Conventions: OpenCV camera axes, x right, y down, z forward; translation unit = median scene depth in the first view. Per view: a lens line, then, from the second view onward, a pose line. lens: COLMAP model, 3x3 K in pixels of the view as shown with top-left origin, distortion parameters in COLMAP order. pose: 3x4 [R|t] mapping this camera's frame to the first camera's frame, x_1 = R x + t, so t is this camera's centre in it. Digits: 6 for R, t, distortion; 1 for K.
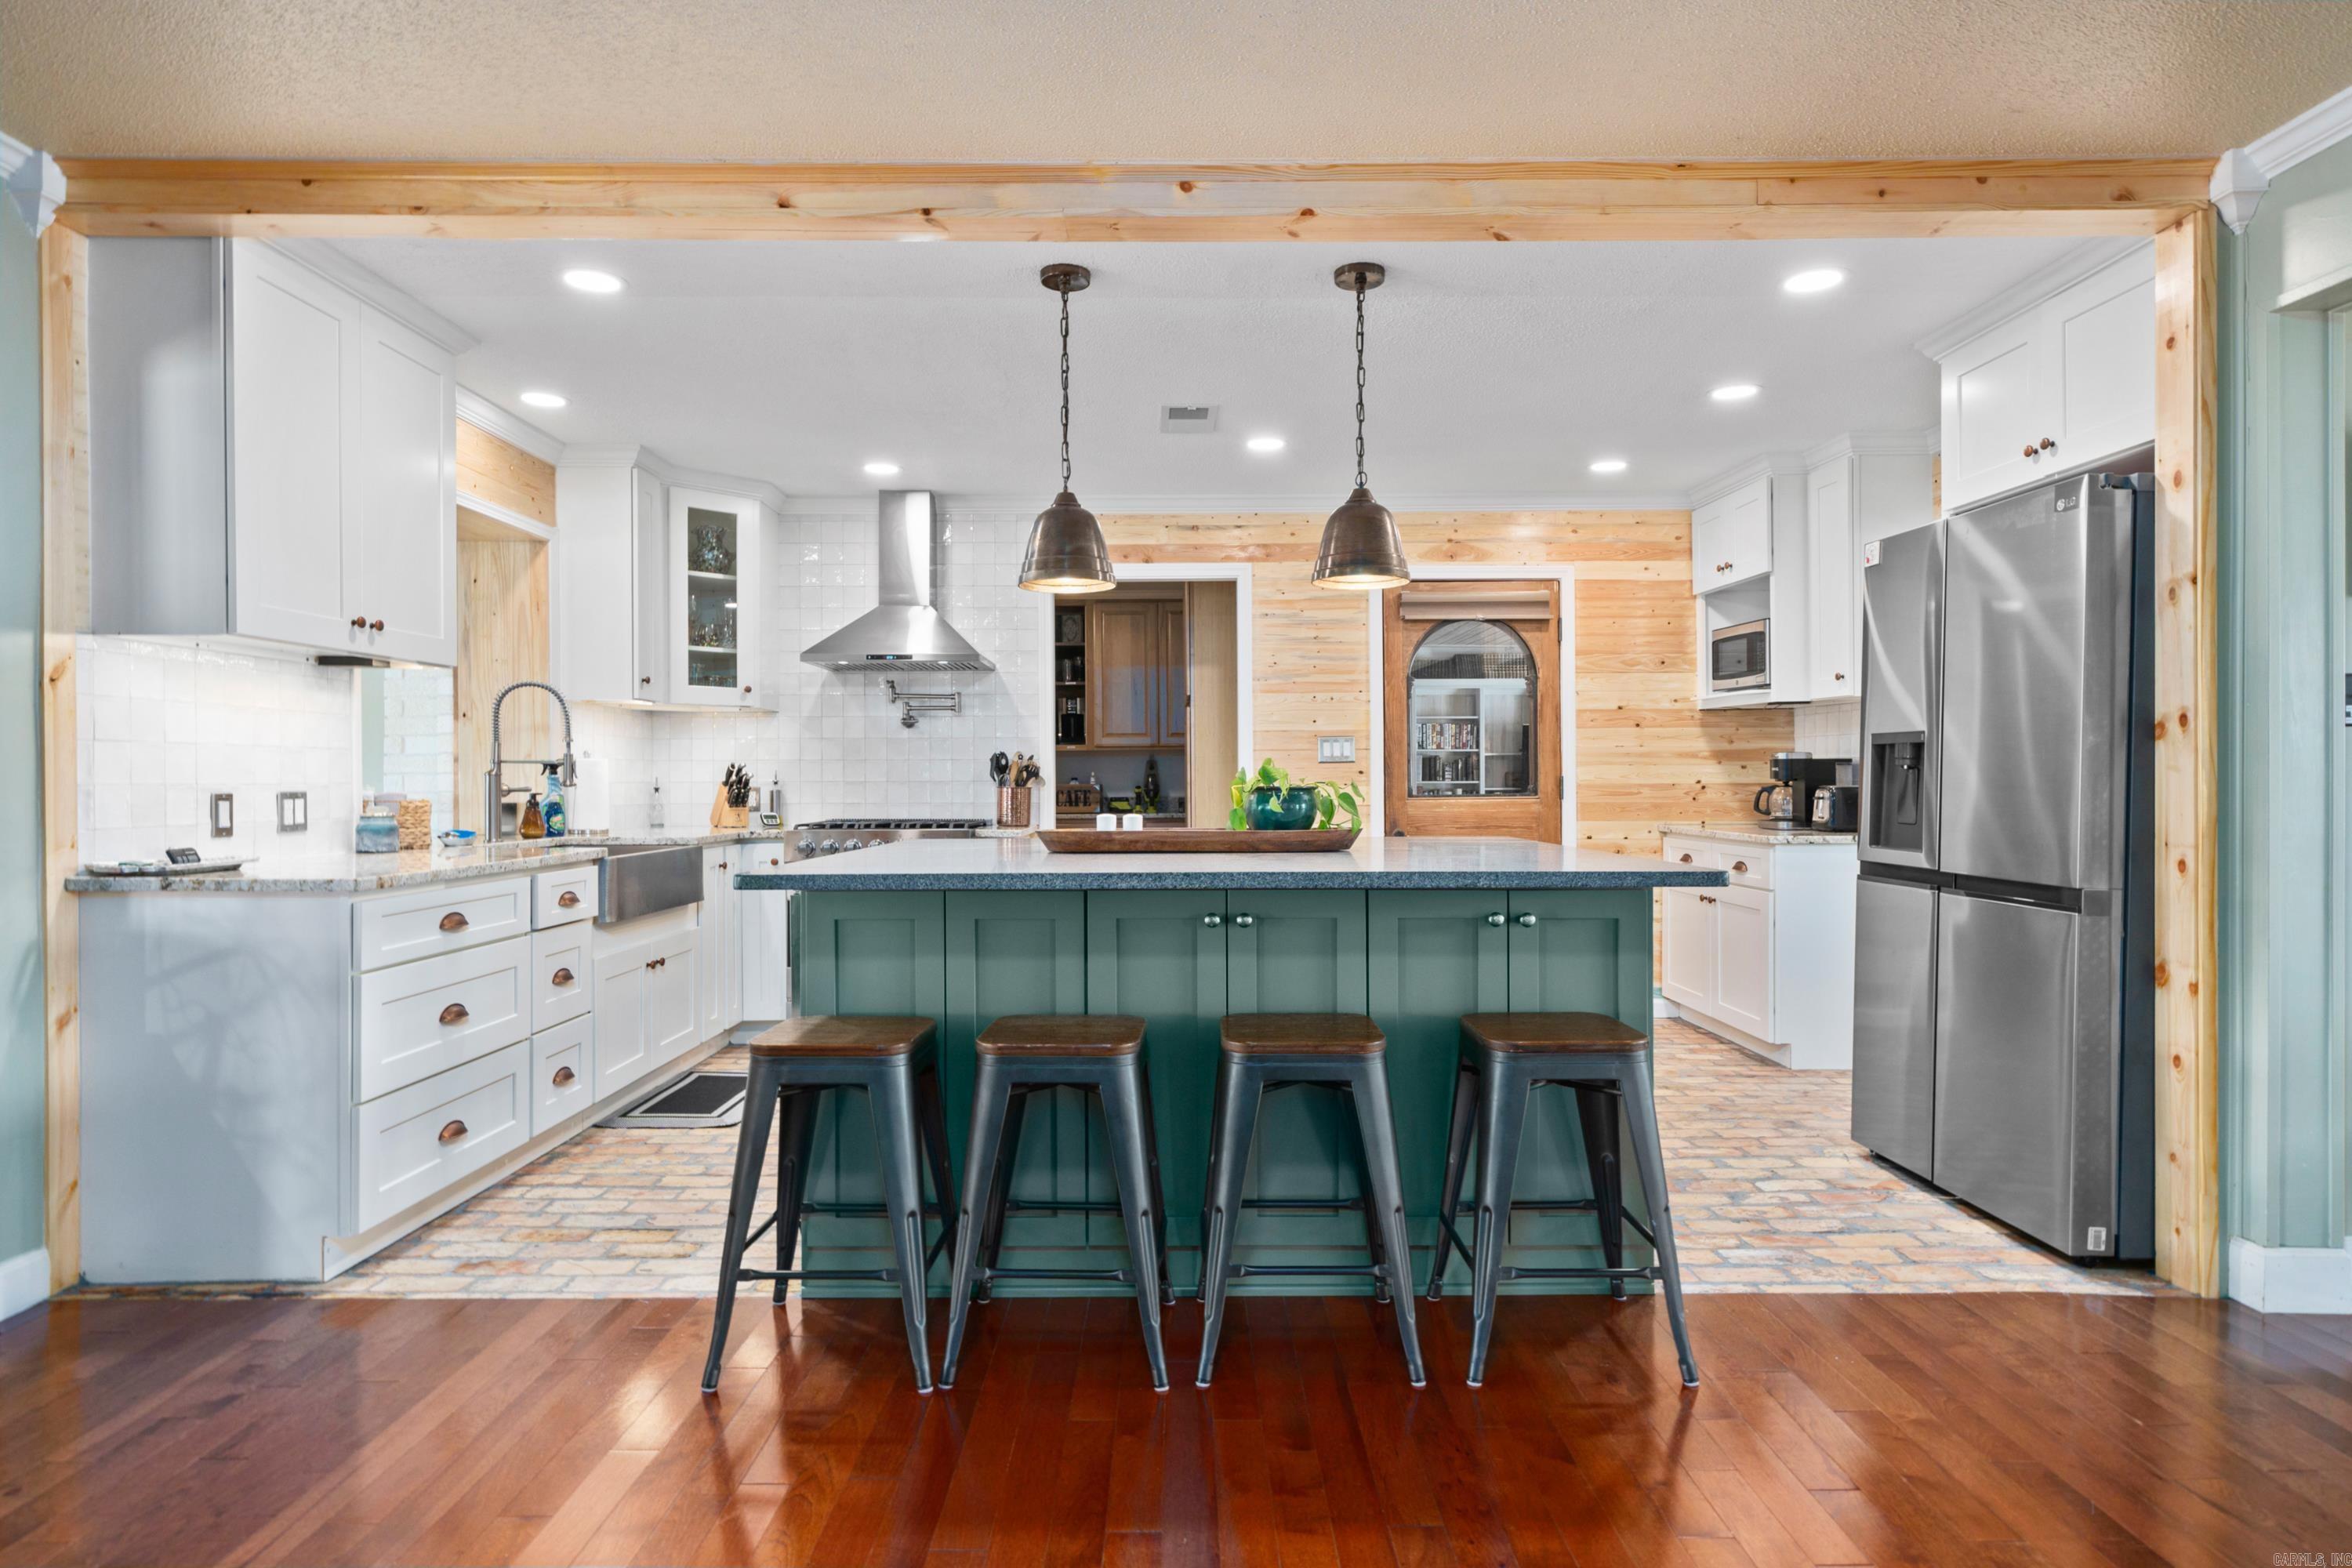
lens RADIAL K [[1313.7, 0, 1170.4], [0, 1313.7, 782.1], [0, 0, 1]] dist [-0.001173, 0.001028]
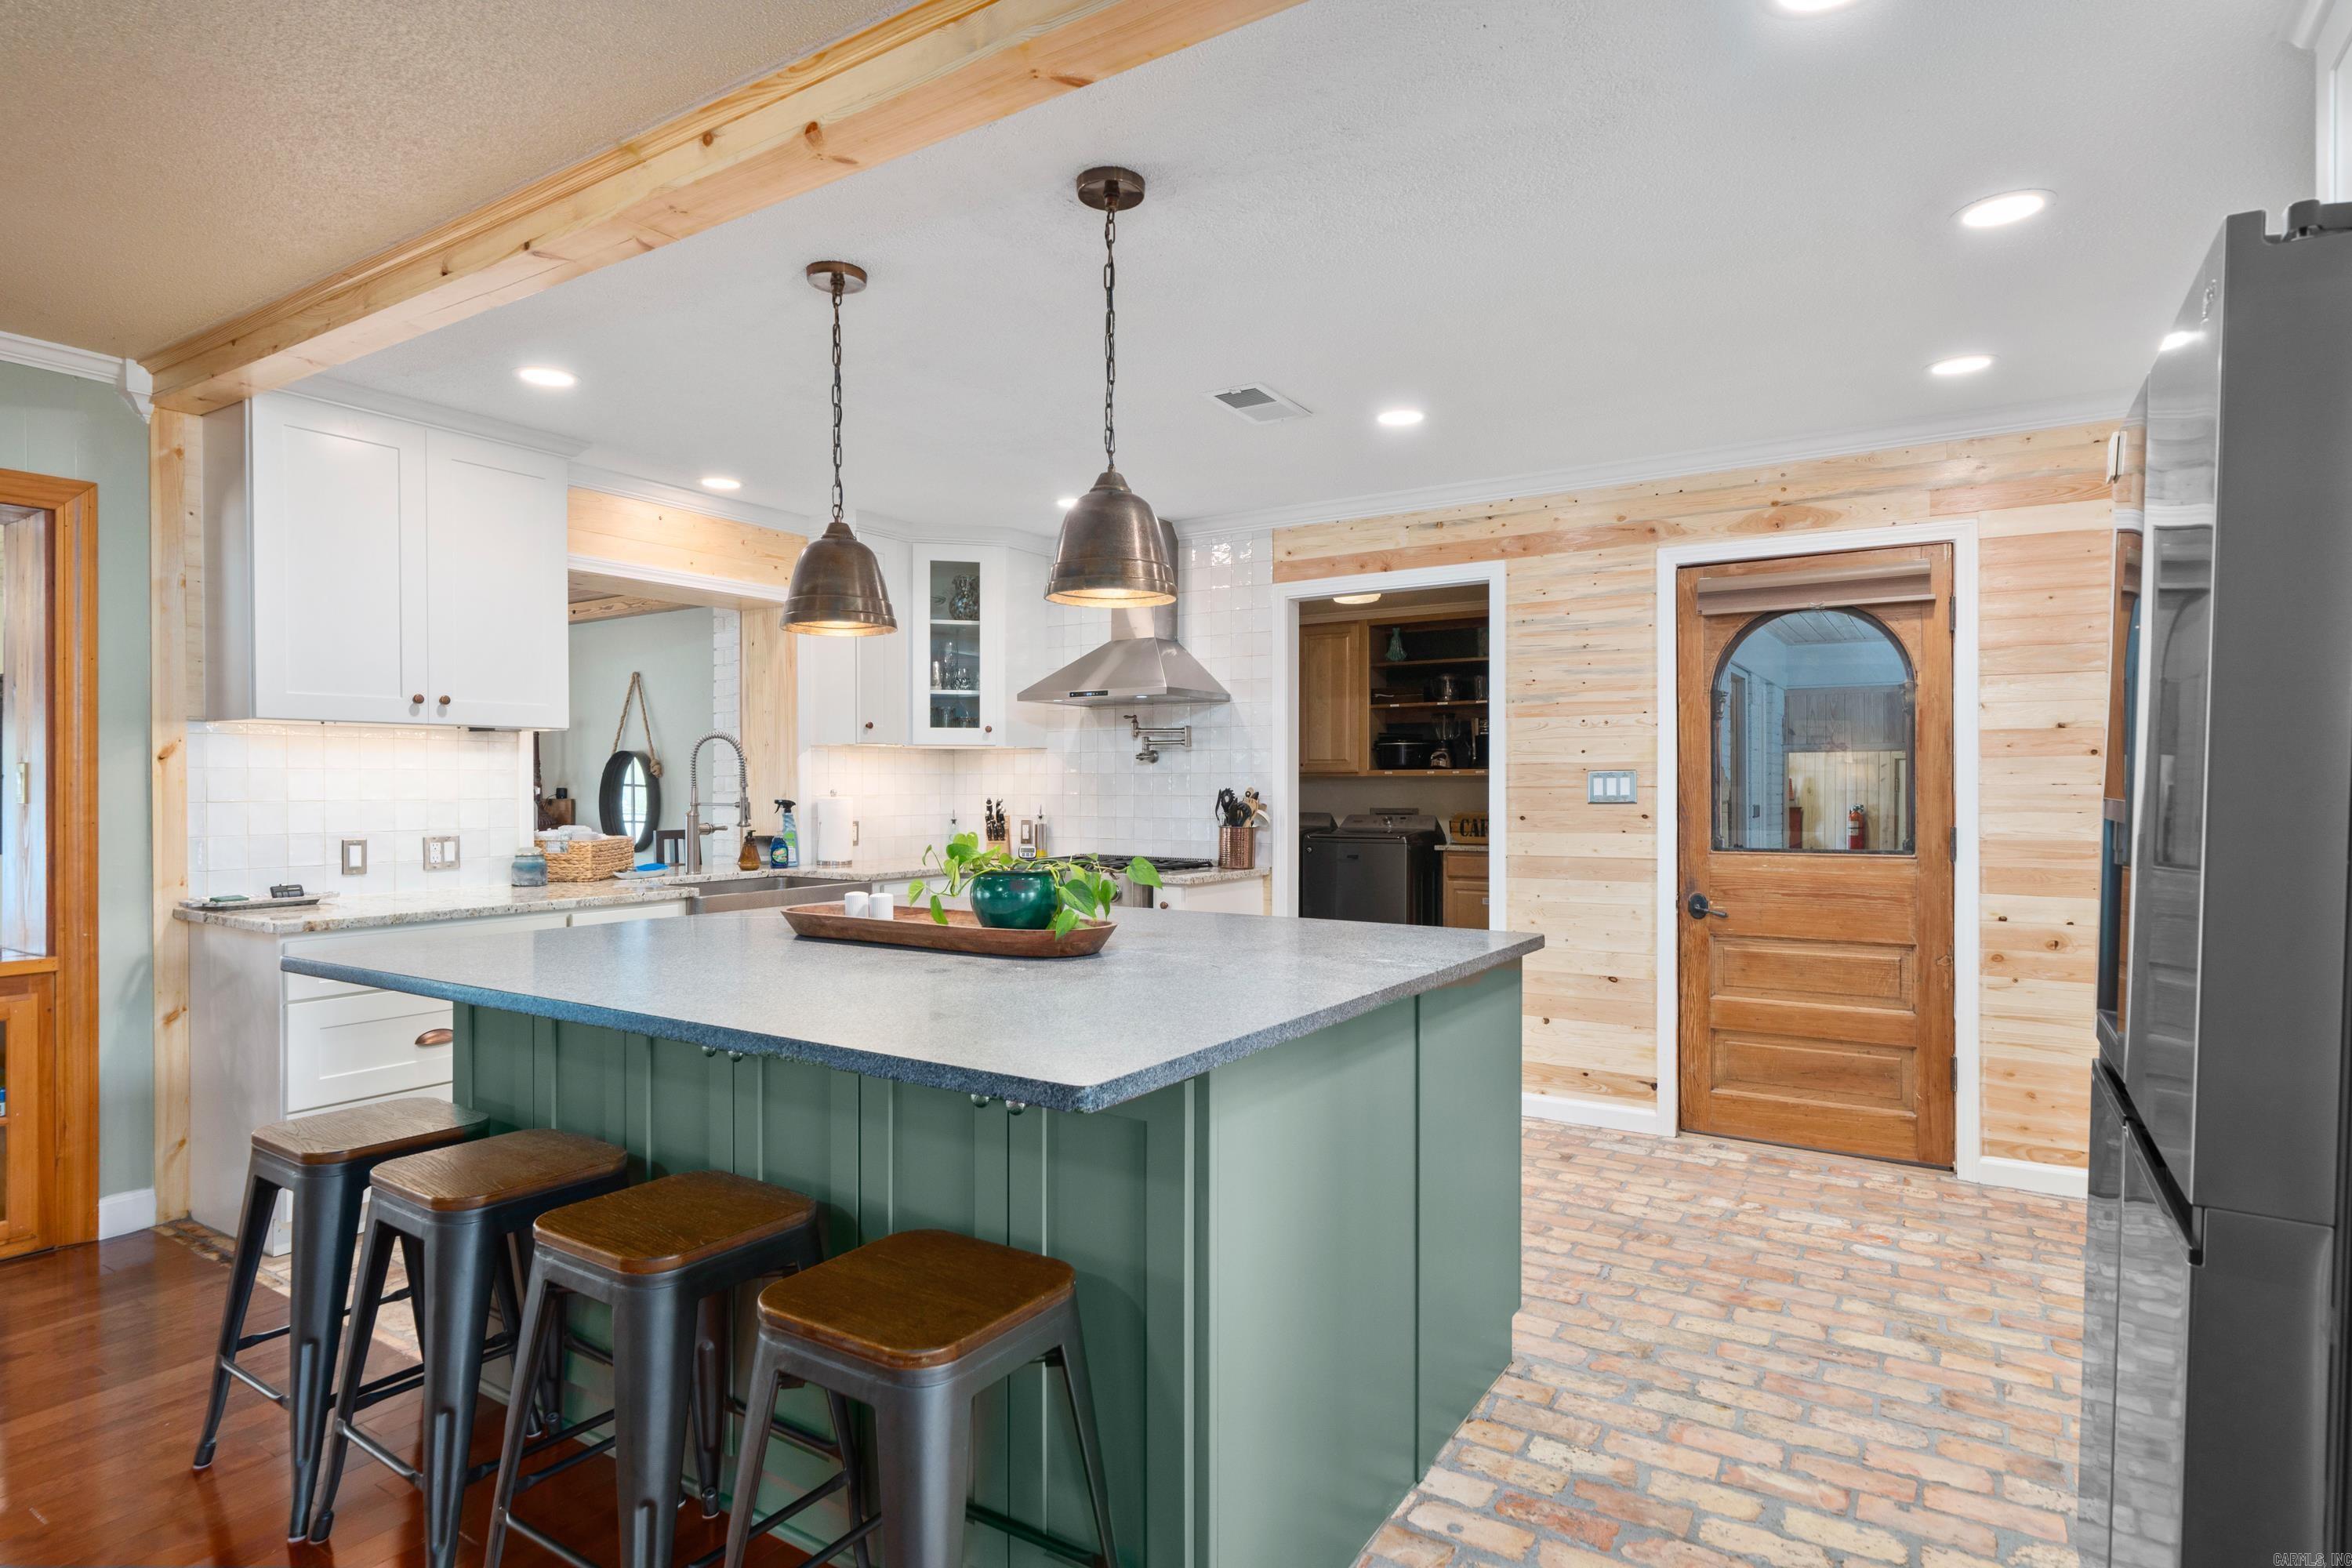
lens RADIAL K [[1228.5, 0, 1172.8], [0, 1228.5, 791.2], [0, 0, 1]] dist [0.001477, 0.000622]
pose [[0.837242, 0.007289, -0.546784, 0.329029], [-0.003986, 0.999966, 0.007226, -0.028216], [0.546818, -0.003870, 0.837243, 0.255928]]
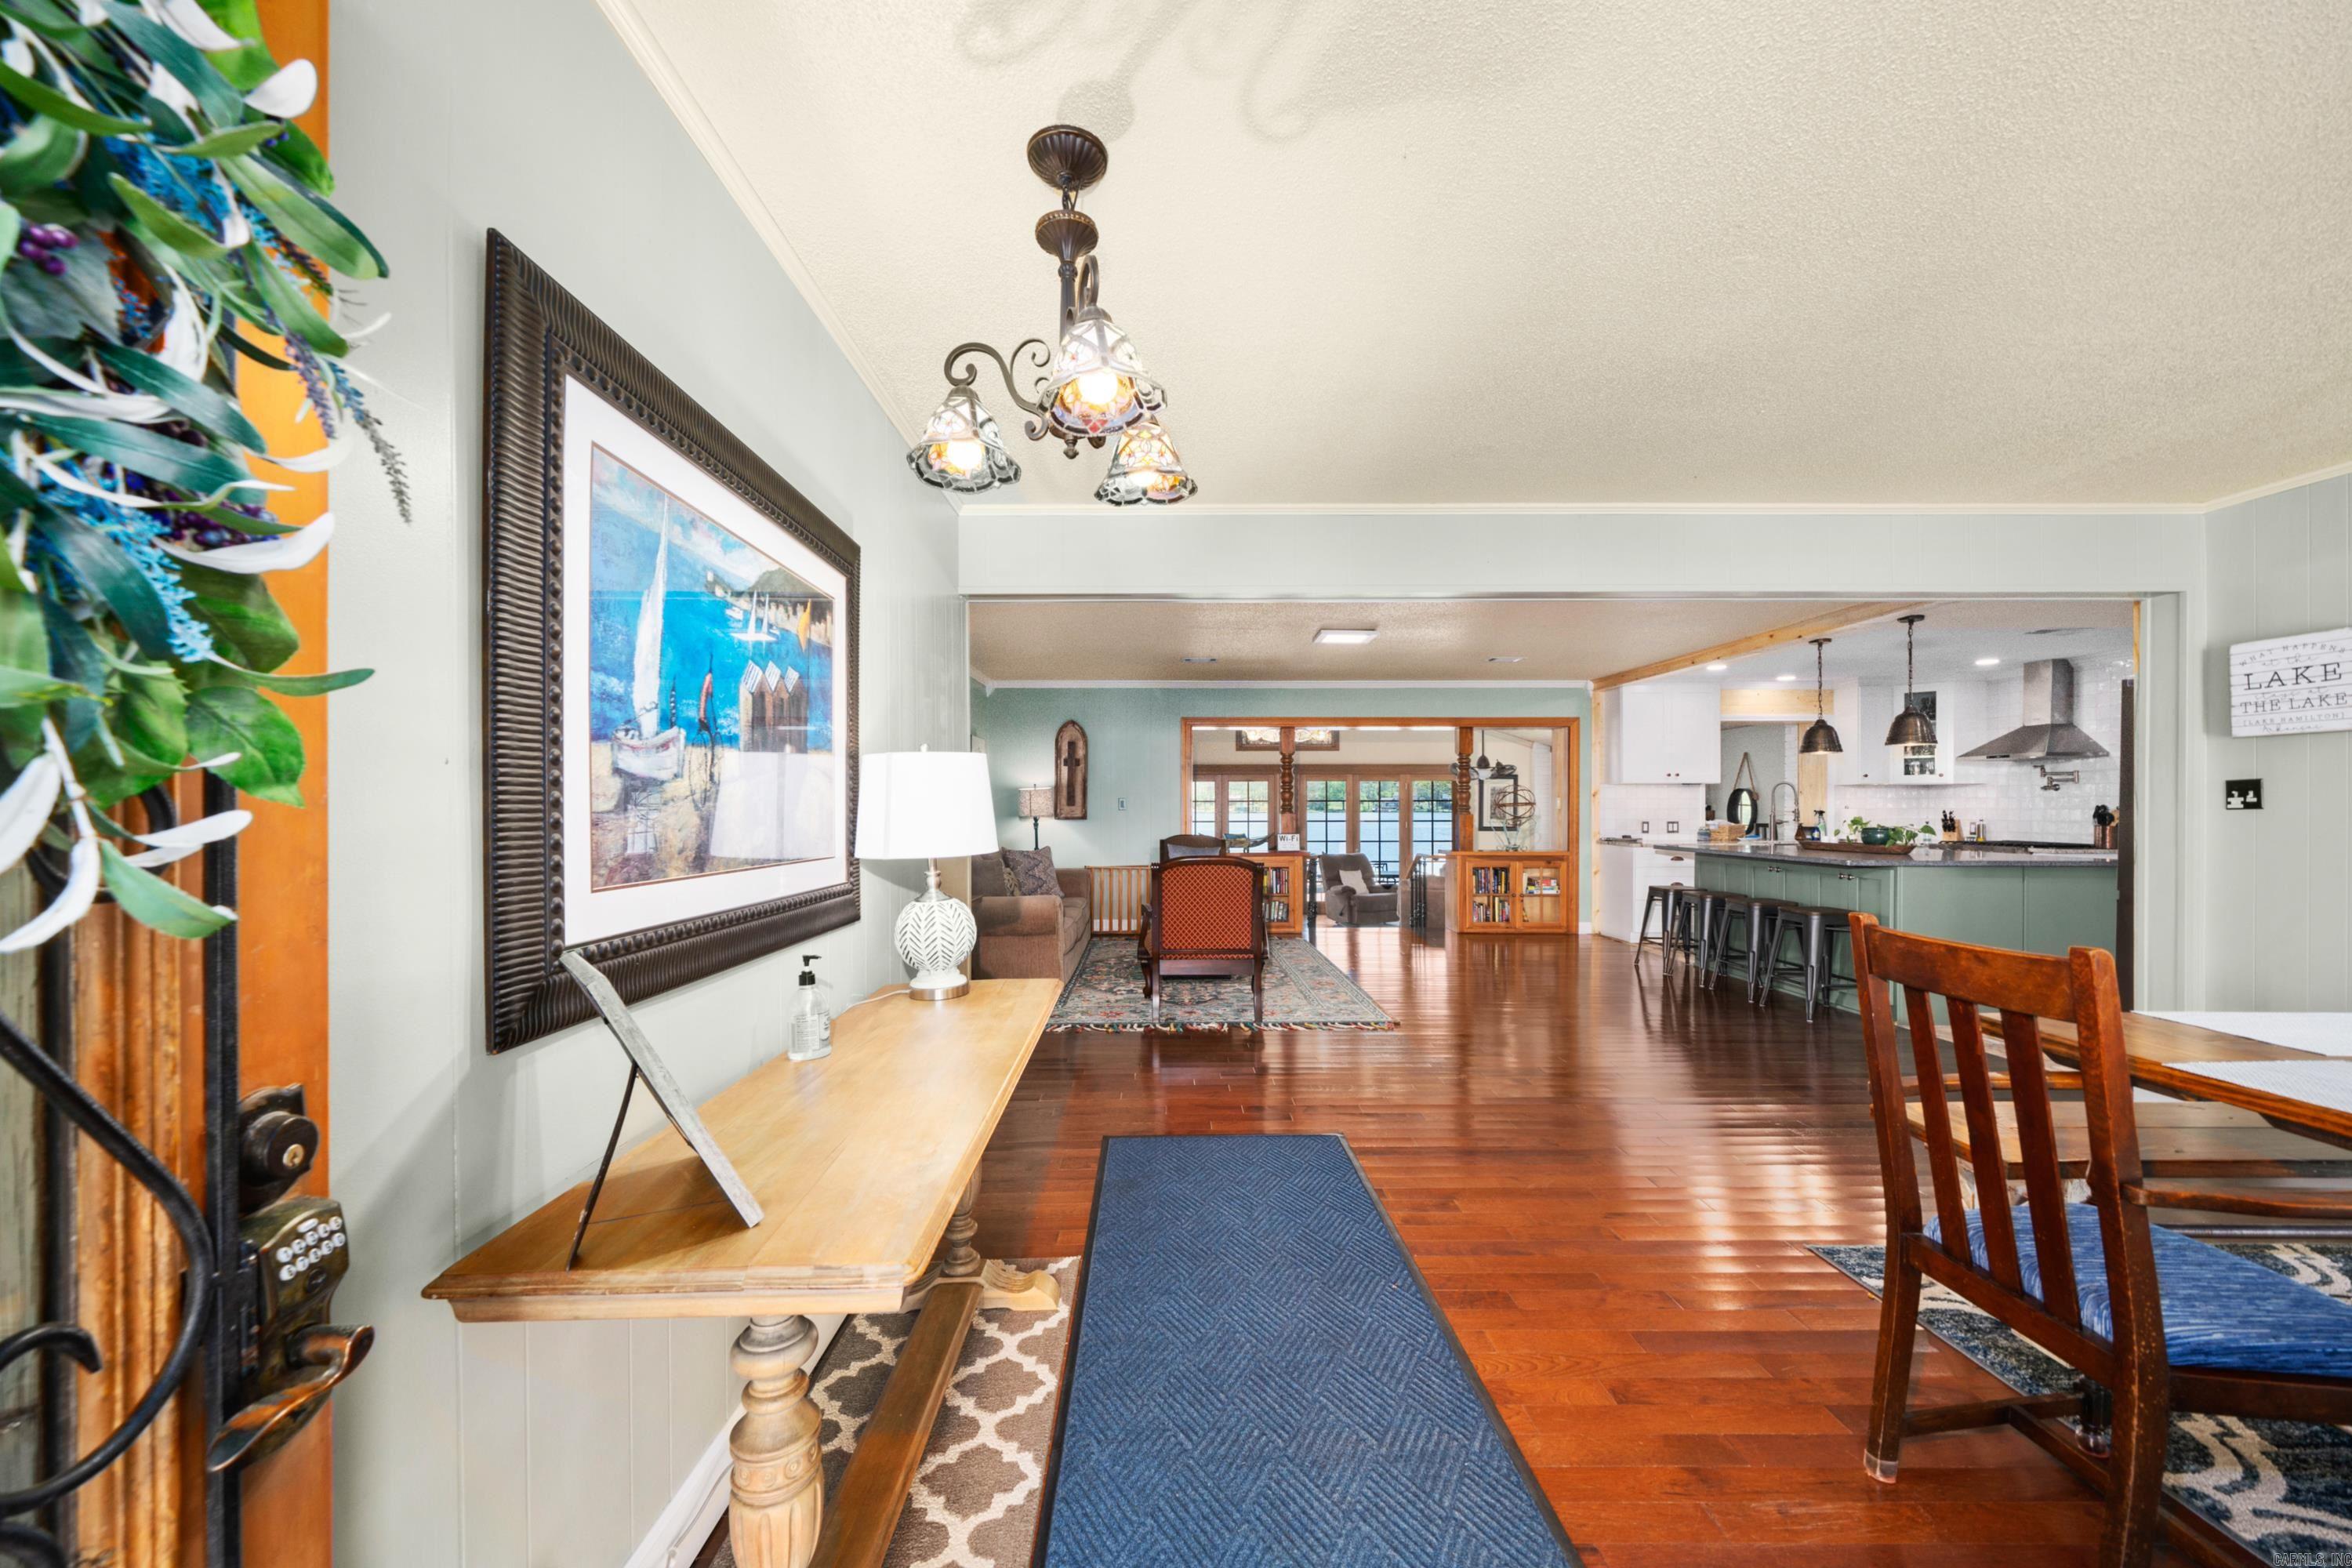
lens RADIAL K [[884.7, 0, 1166.9], [0, 884.7, 805.4], [0, 0, 1]] dist [-0.000176, -0.000063]
pose [[0.010301, 0.003892, -0.999939, 1.044232], [0.000129, 0.999992, 0.003894, -0.027770], [0.999947, -0.000169, 0.010300, -0.234332]]
